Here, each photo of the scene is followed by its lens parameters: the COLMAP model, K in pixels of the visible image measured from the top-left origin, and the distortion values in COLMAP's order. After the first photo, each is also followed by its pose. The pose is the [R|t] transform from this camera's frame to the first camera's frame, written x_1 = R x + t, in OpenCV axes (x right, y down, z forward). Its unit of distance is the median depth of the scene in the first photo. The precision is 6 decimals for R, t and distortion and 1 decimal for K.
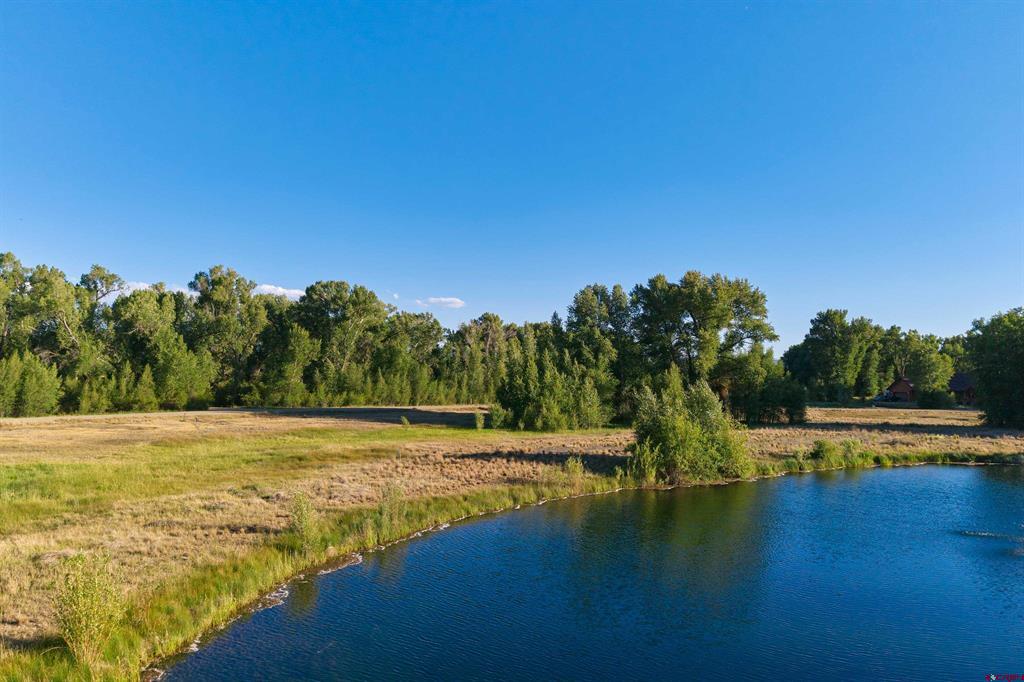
lens RADIAL K [[767.1, 0, 492.0], [0, 767.1, 358.7], [0, 0, 1]] dist [-0.002961, -0.020211]
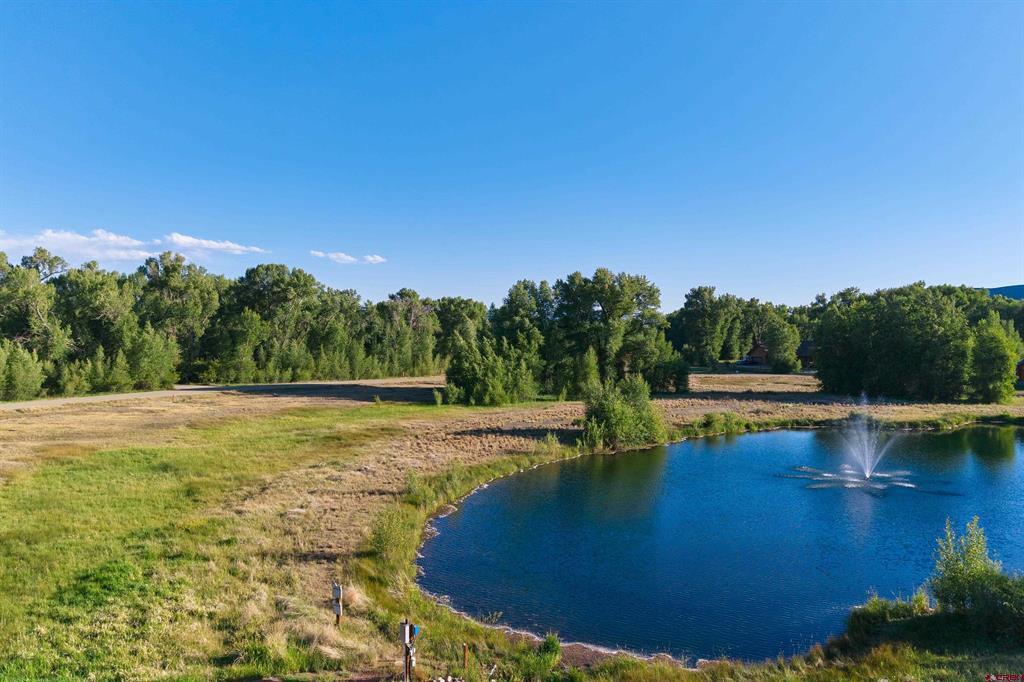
lens RADIAL K [[767.1, 0, 506.6], [0, 767.1, 344.5], [0, 0, 1]] dist [-0.002961, -0.020211]
pose [[0.984362, -0.005393, 0.176072, -0.101540], [-0.001308, 0.999280, 0.037919, -0.040956], [-0.176150, -0.037557, 0.983647, -0.168928]]
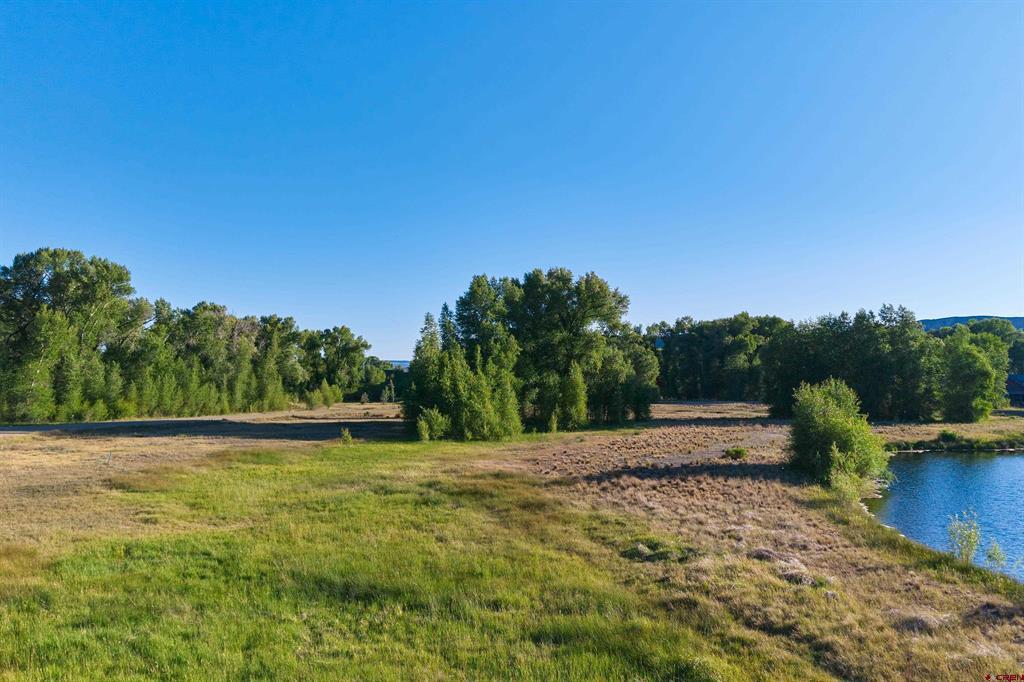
lens RADIAL K [[788.9, 0, 516.0], [0, 788.9, 337.5], [0, 0, 1]] dist [-0.005784, -0.009905]
pose [[0.853942, 0.018781, 0.520030, -0.310402], [-0.005062, 0.999601, -0.027789, 0.002813], [-0.520344, 0.021097, 0.853696, 0.183826]]
